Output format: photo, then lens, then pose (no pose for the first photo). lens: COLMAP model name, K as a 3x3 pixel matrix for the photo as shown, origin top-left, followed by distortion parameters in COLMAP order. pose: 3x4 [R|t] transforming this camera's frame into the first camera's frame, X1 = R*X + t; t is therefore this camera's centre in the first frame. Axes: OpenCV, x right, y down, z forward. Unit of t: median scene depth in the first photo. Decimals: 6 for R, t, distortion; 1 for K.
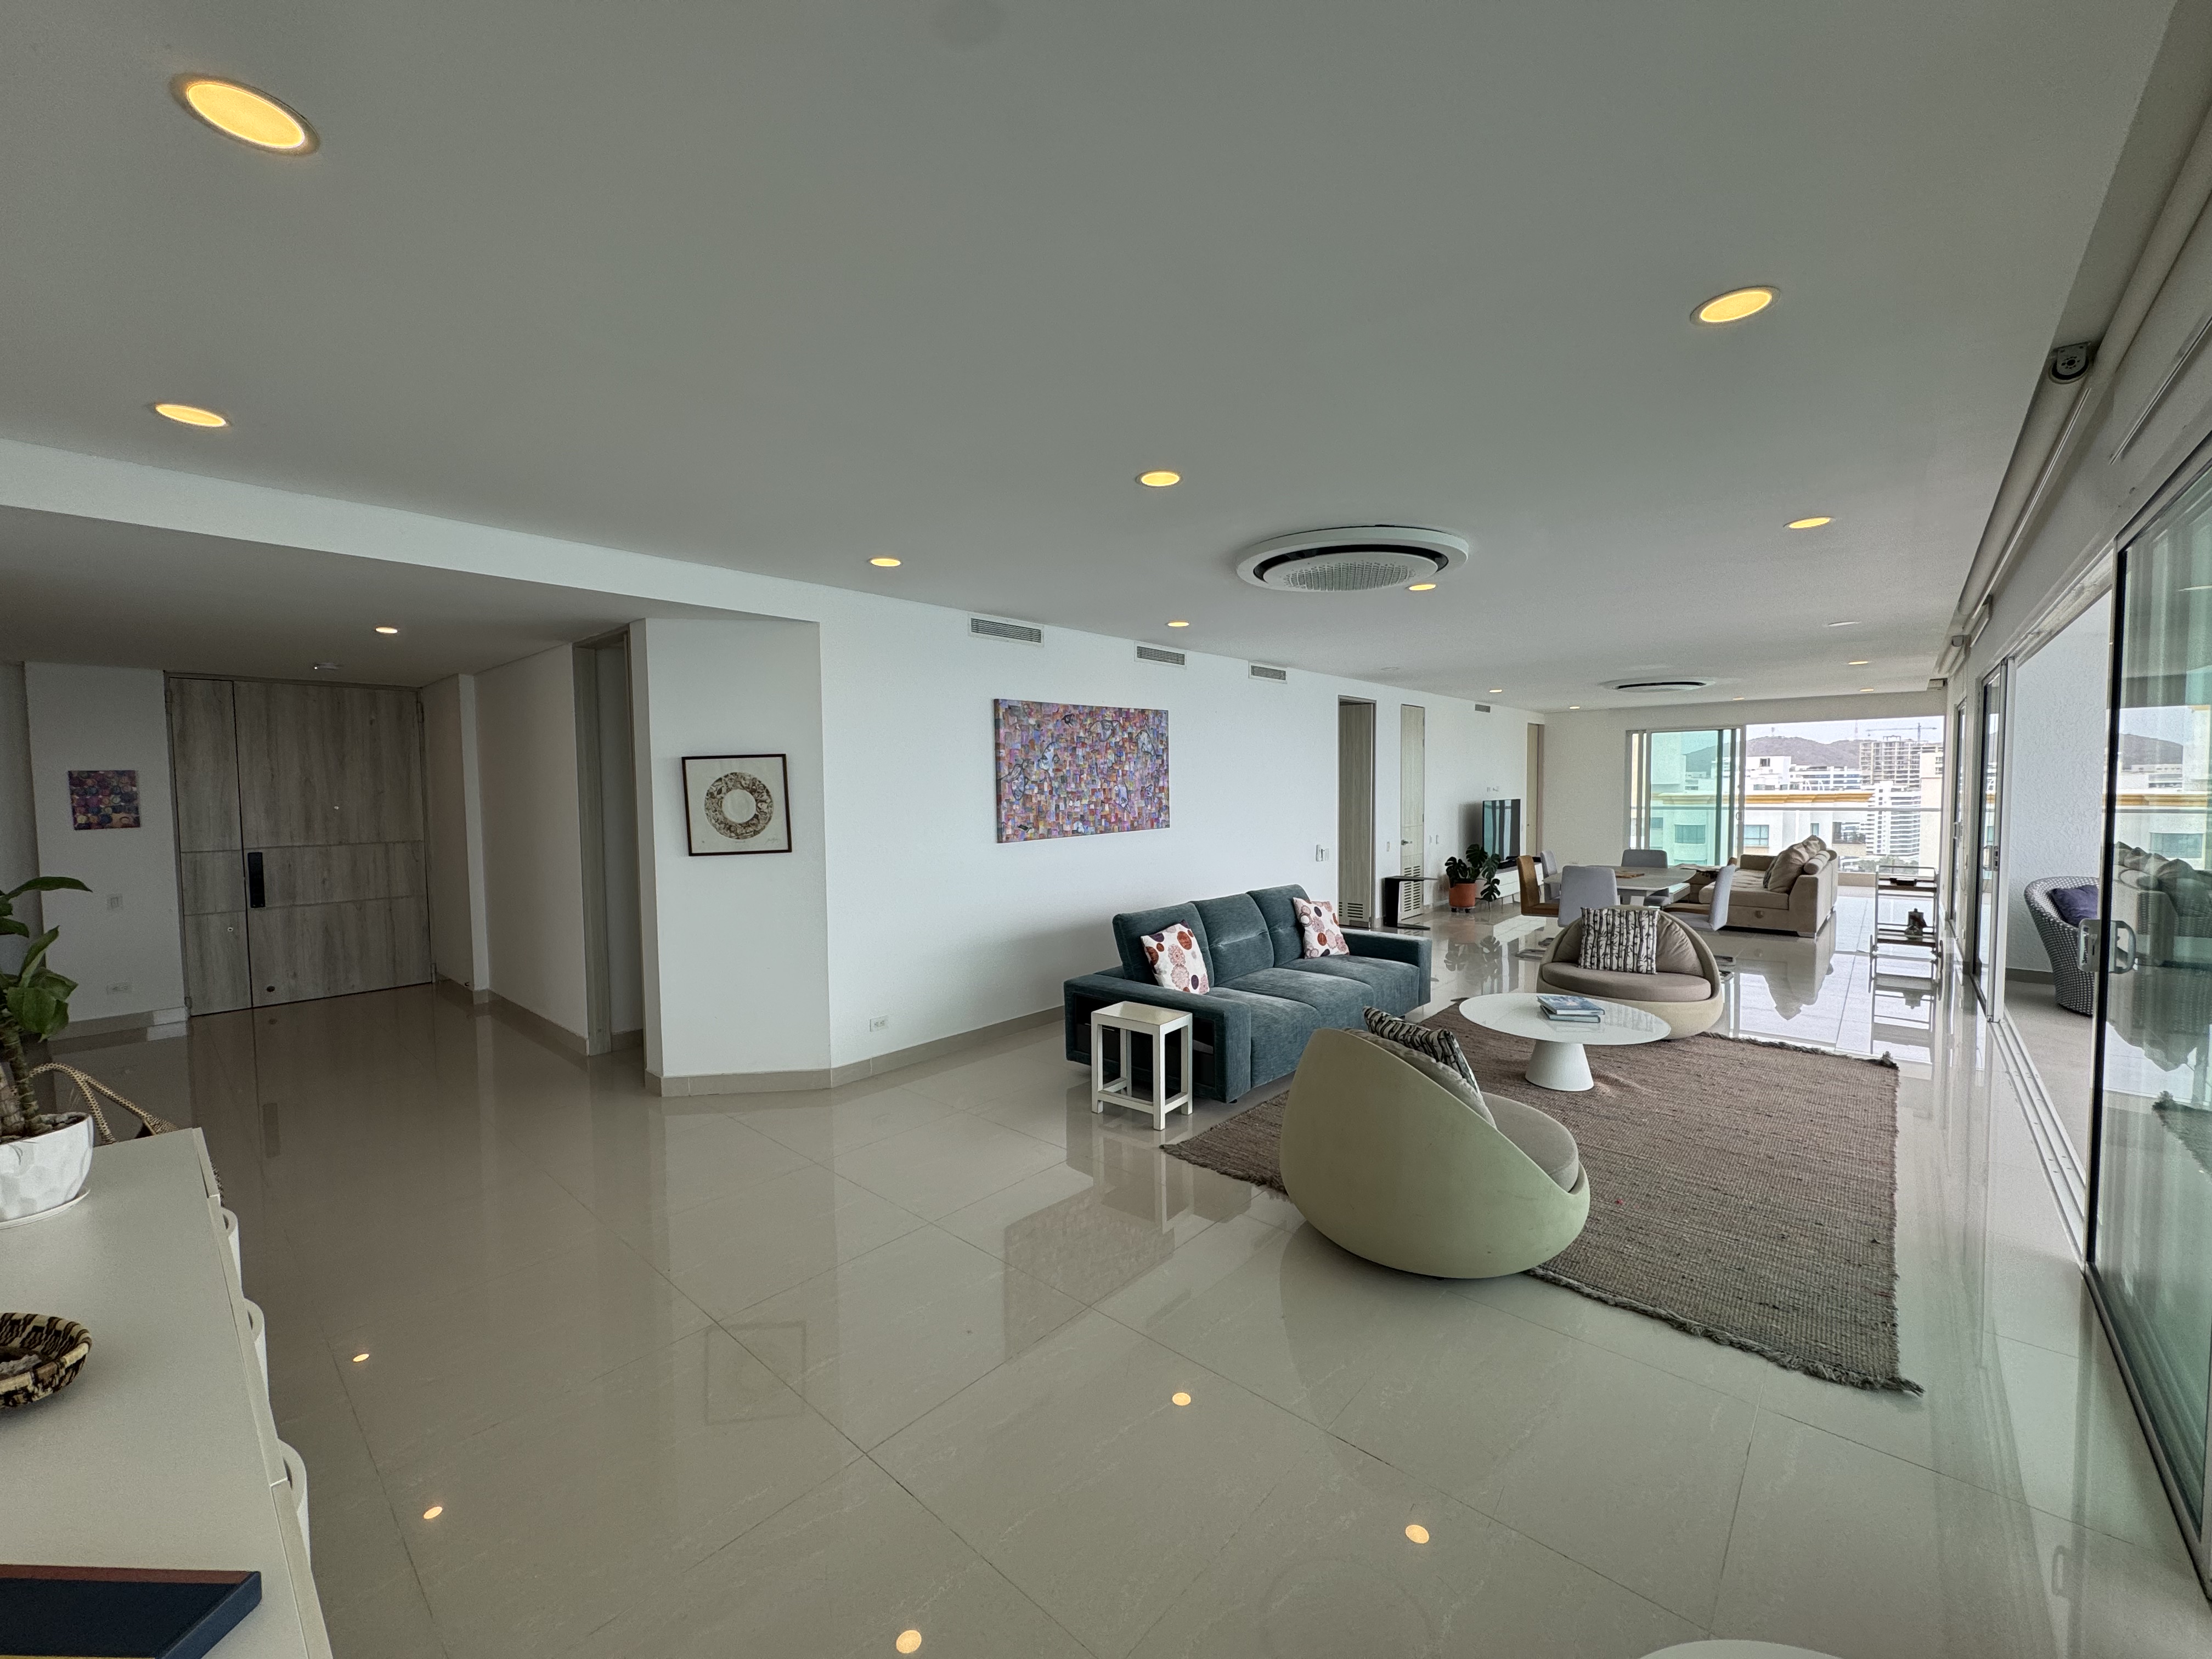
lens RADIAL K [[884.1, 0, 1105.9], [0, 884.1, 828.4], [0, 0, 1]] dist [0.001111, 0.000134]
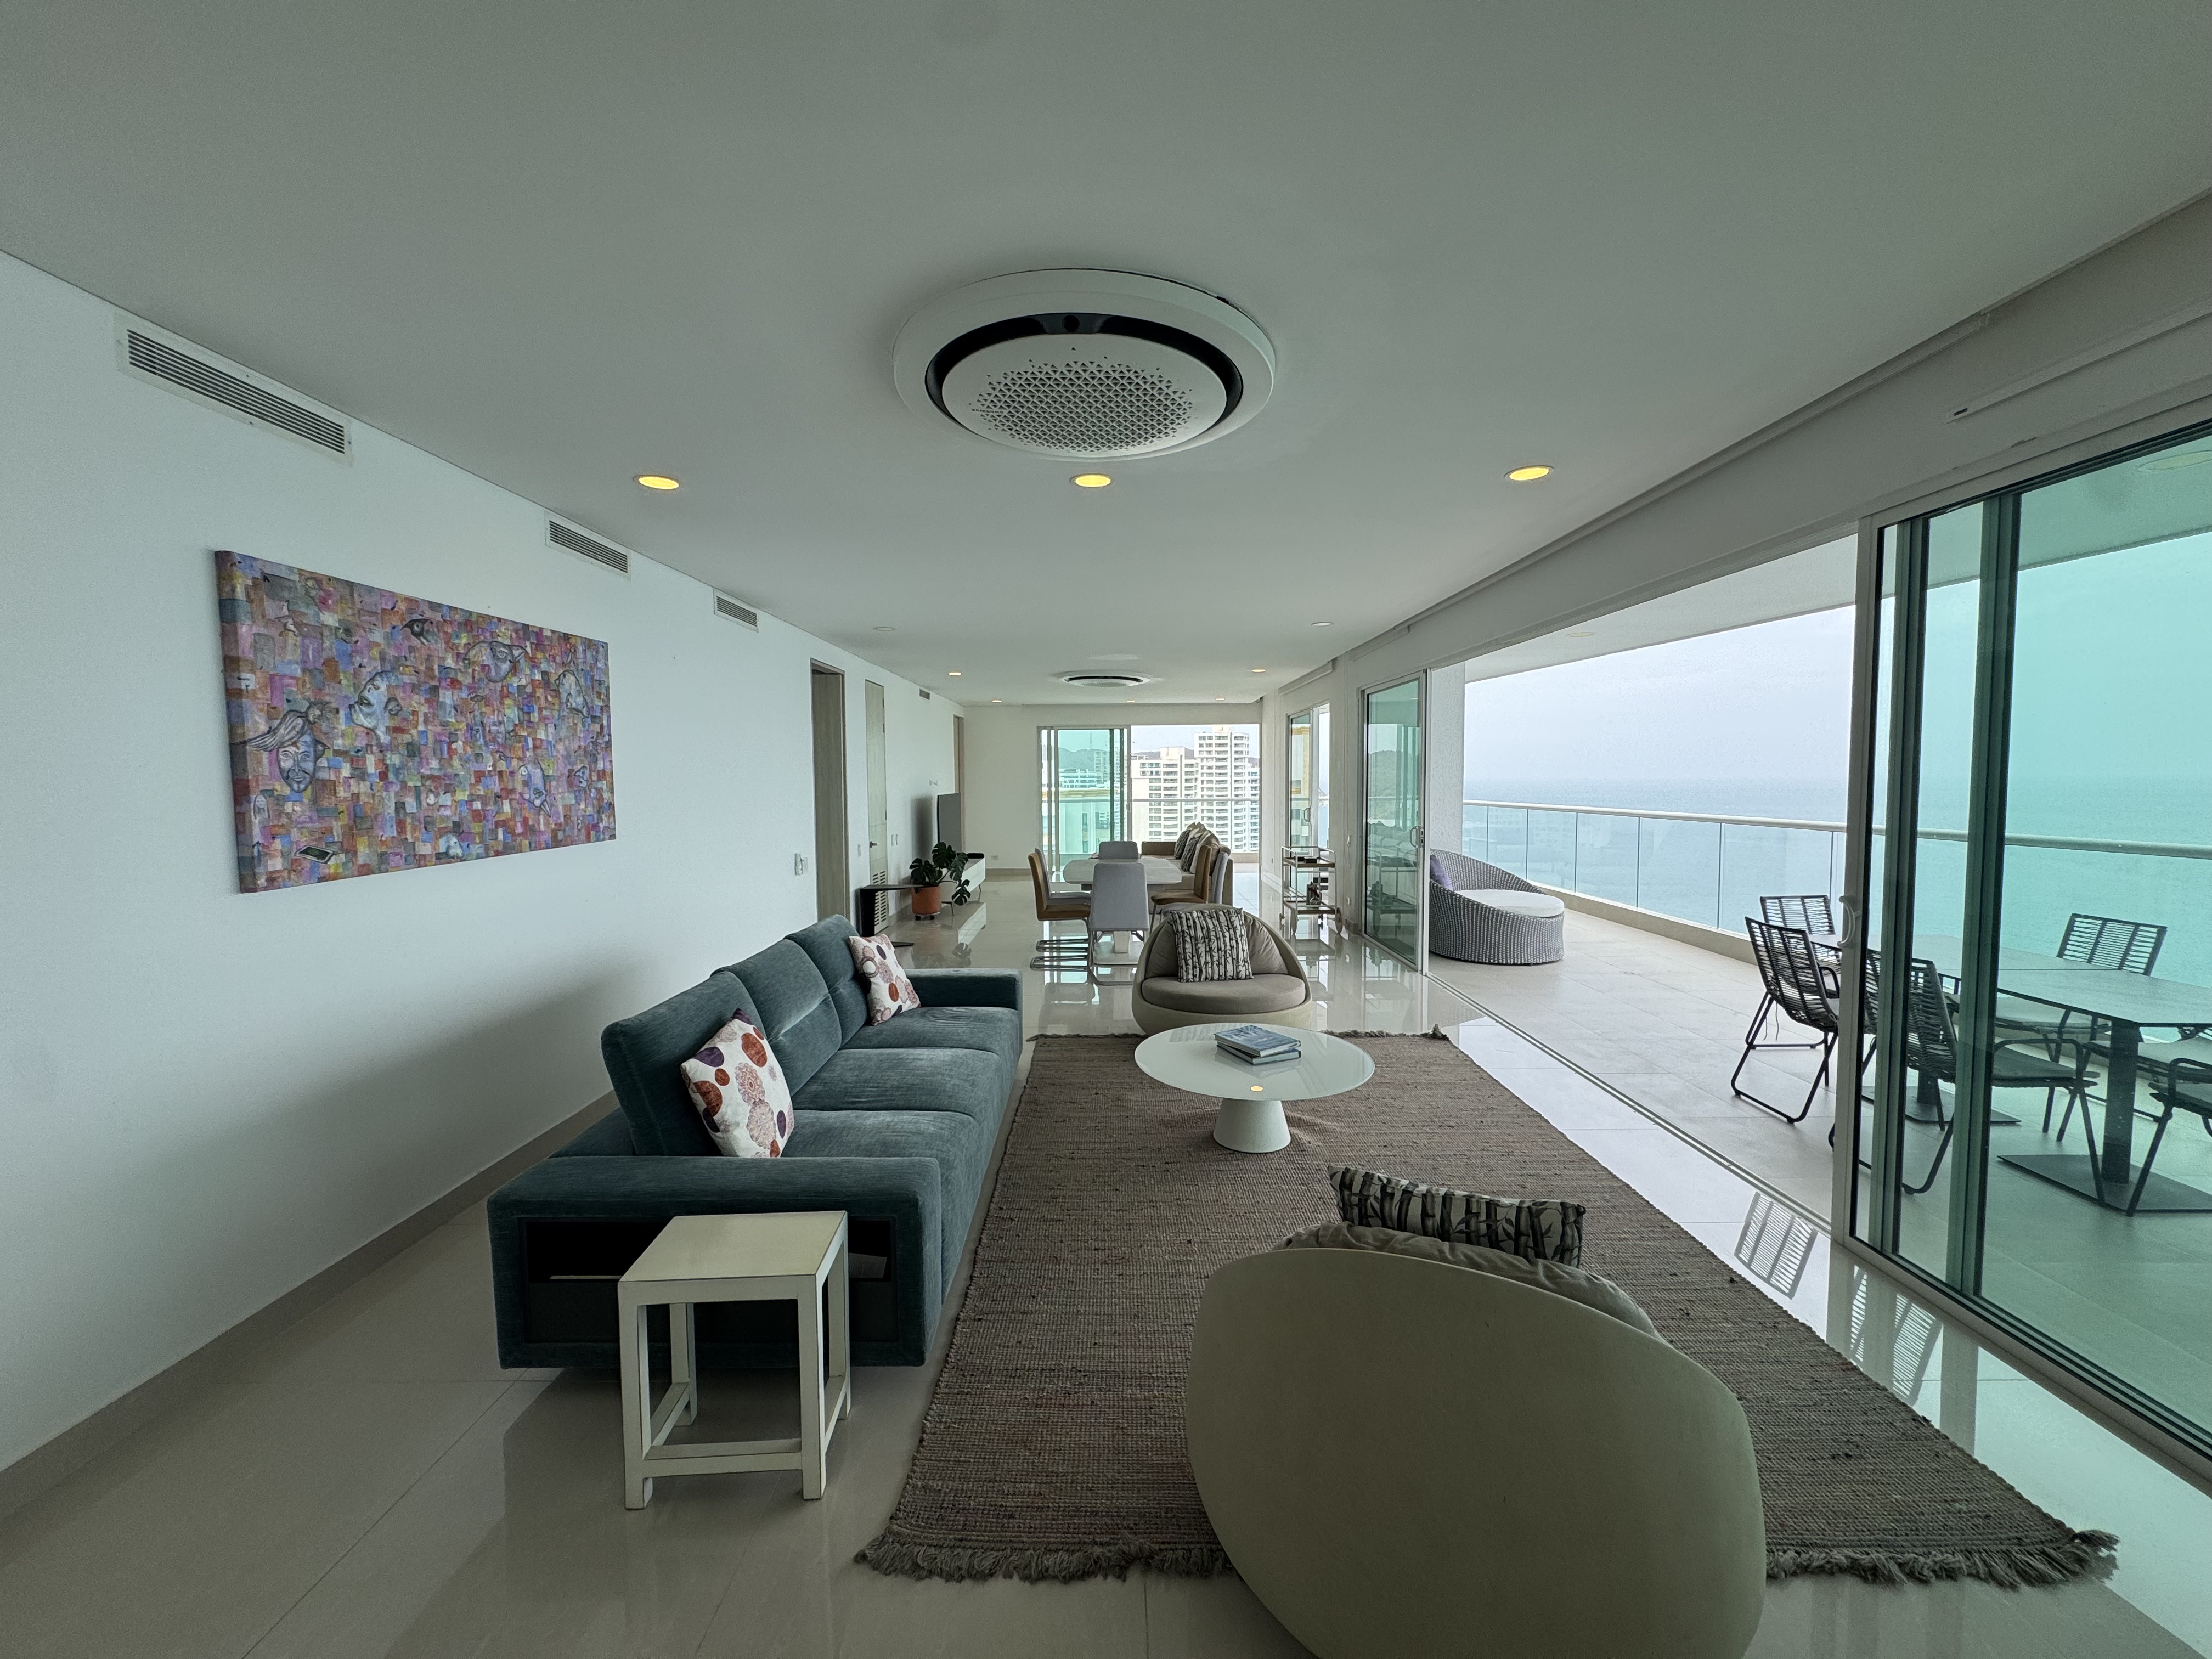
lens RADIAL K [[884.1, 0, 1107.7], [0, 884.1, 824.1], [0, 0, 1]] dist [0.001111, 0.000134]
pose [[0.750646, -0.029105, 0.660063, -0.082631], [0.031122, 0.999478, 0.008679, -0.006652], [-0.659971, 0.014027, 0.751160, 0.375372]]
